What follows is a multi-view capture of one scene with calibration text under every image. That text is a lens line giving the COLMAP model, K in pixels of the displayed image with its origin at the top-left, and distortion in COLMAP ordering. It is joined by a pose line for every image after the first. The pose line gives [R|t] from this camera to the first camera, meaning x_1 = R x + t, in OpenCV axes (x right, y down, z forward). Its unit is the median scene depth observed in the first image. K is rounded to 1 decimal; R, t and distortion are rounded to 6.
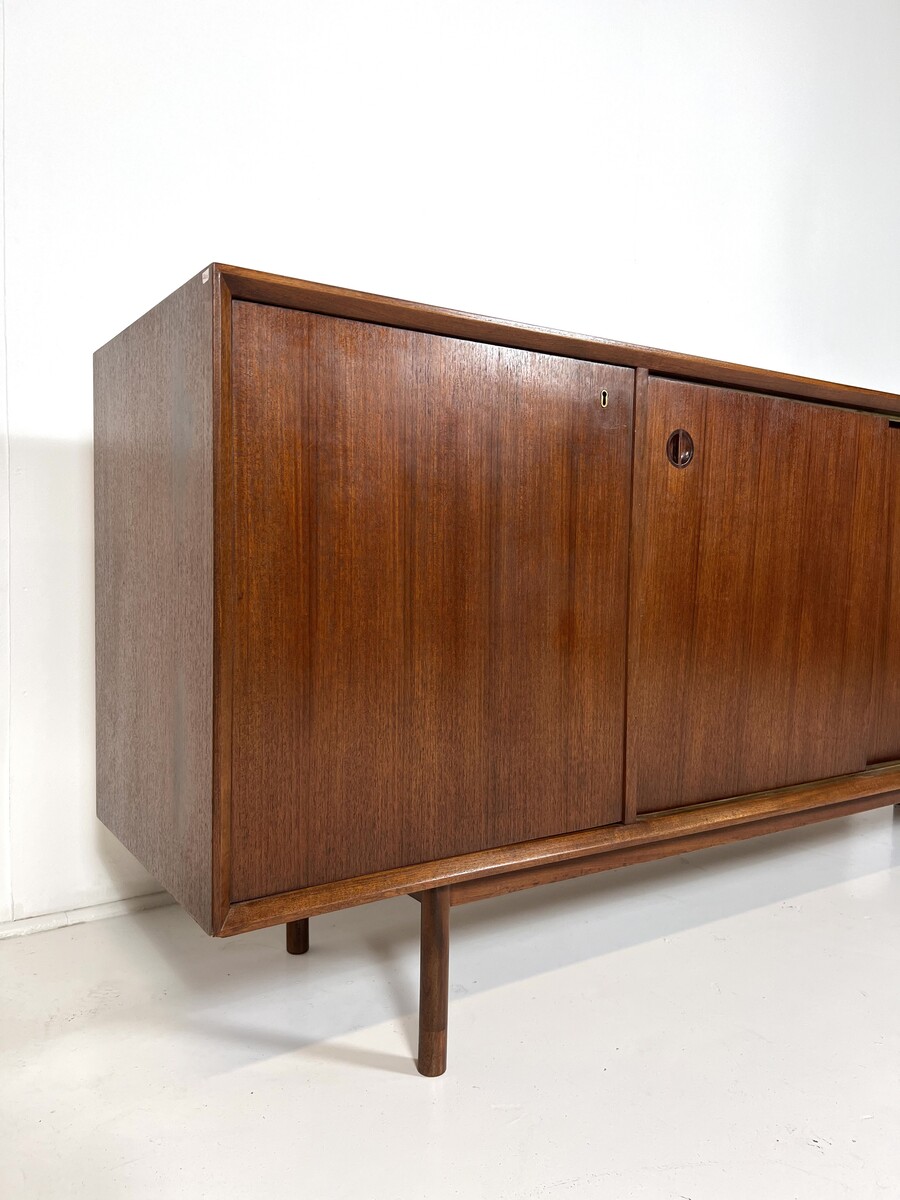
lens RADIAL K [[895.4, 0, 446.7], [0, 895.4, 596.3], [0, 0, 1]] dist [0.001430, -0.001570]
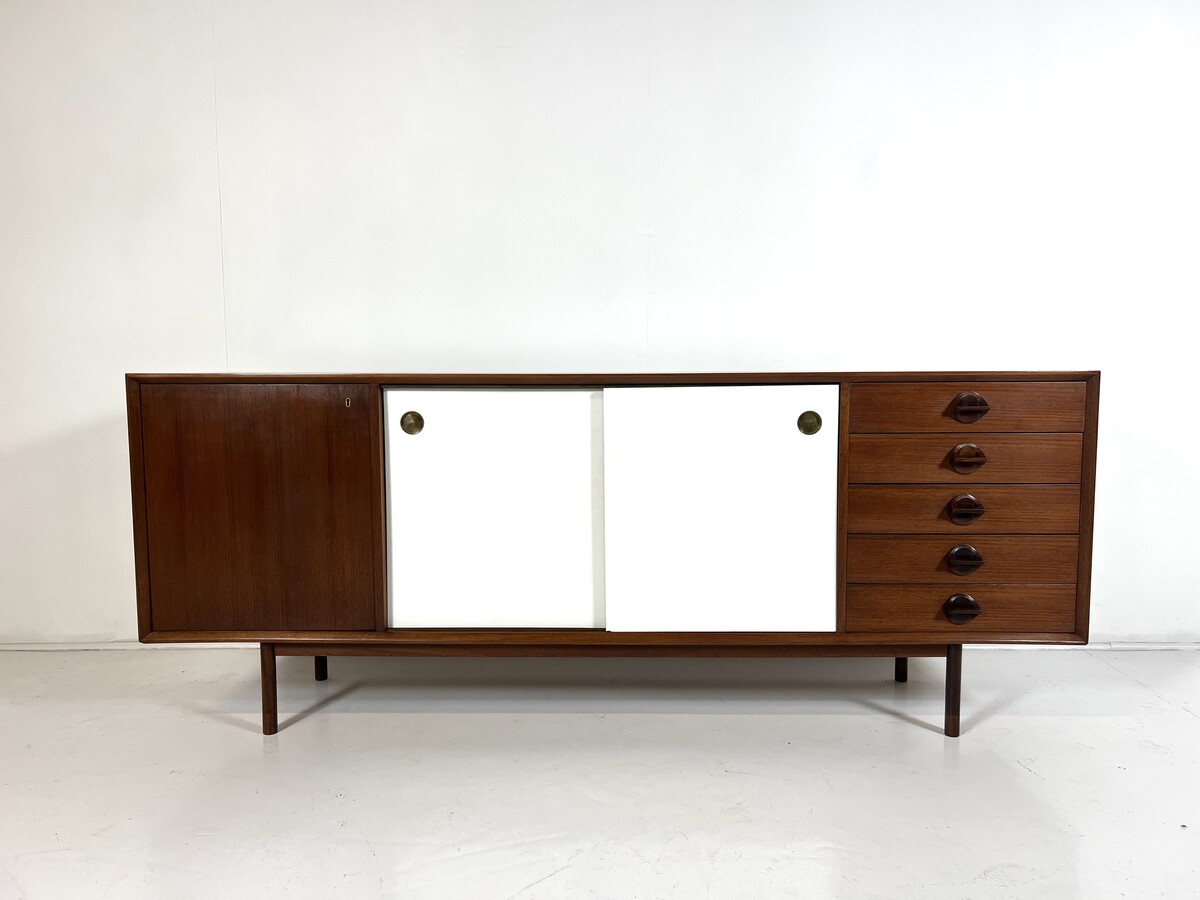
lens RADIAL K [[895.4, 0, 597.7], [0, 895.4, 452.6], [0, 0, 1]] dist [0.001430, -0.001570]
pose [[0.844746, 0.041828, -0.533531, 1.502279], [-0.011878, 0.998161, 0.059448, -0.217504], [0.535036, -0.043881, 0.843689, -0.273282]]
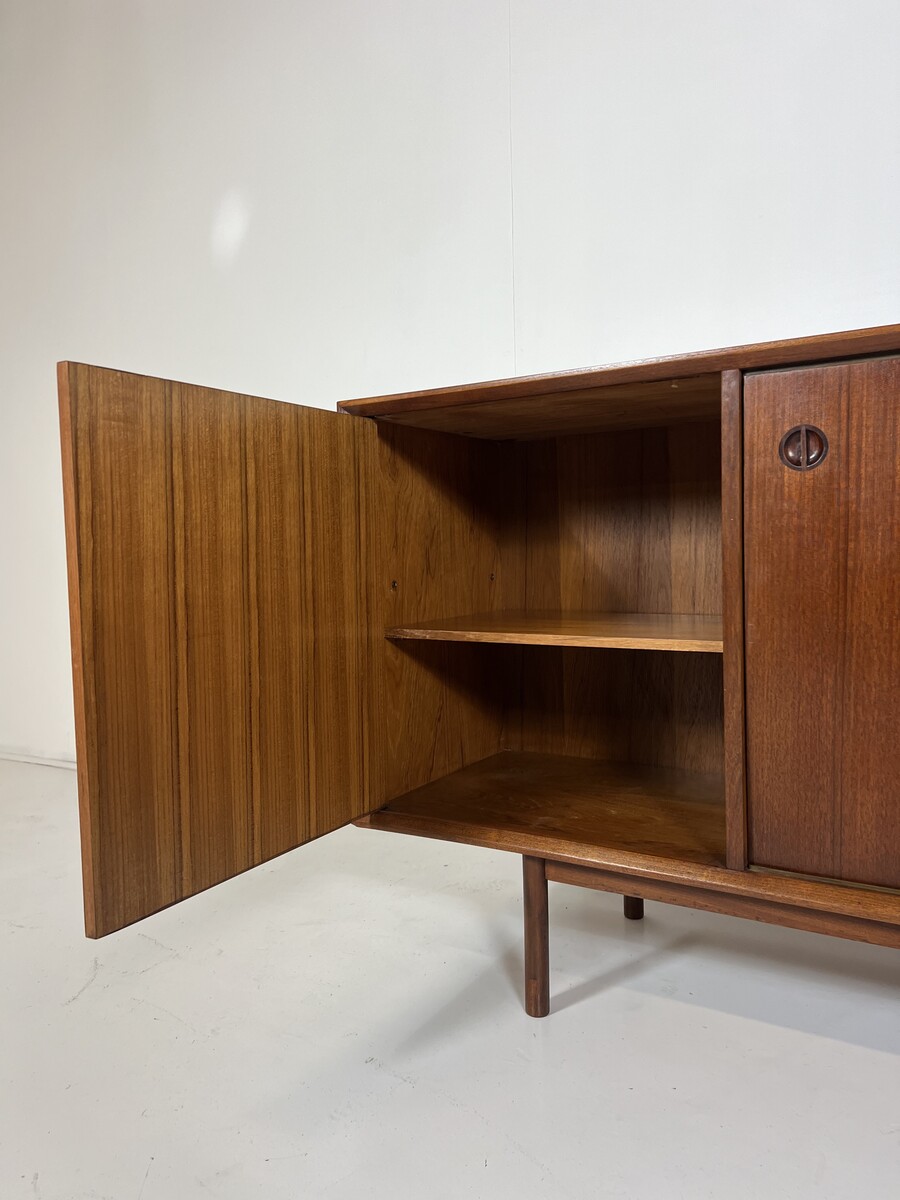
lens RADIAL K [[895.4, 0, 442.5], [0, 895.4, 609.8], [0, 0, 1]] dist [0.001430, -0.001570]
pose [[0.430987, 0.022609, -0.902075, 0.877564], [-0.018244, 0.999700, 0.016339, -0.019581], [0.902174, 0.009416, 0.431270, 0.329359]]
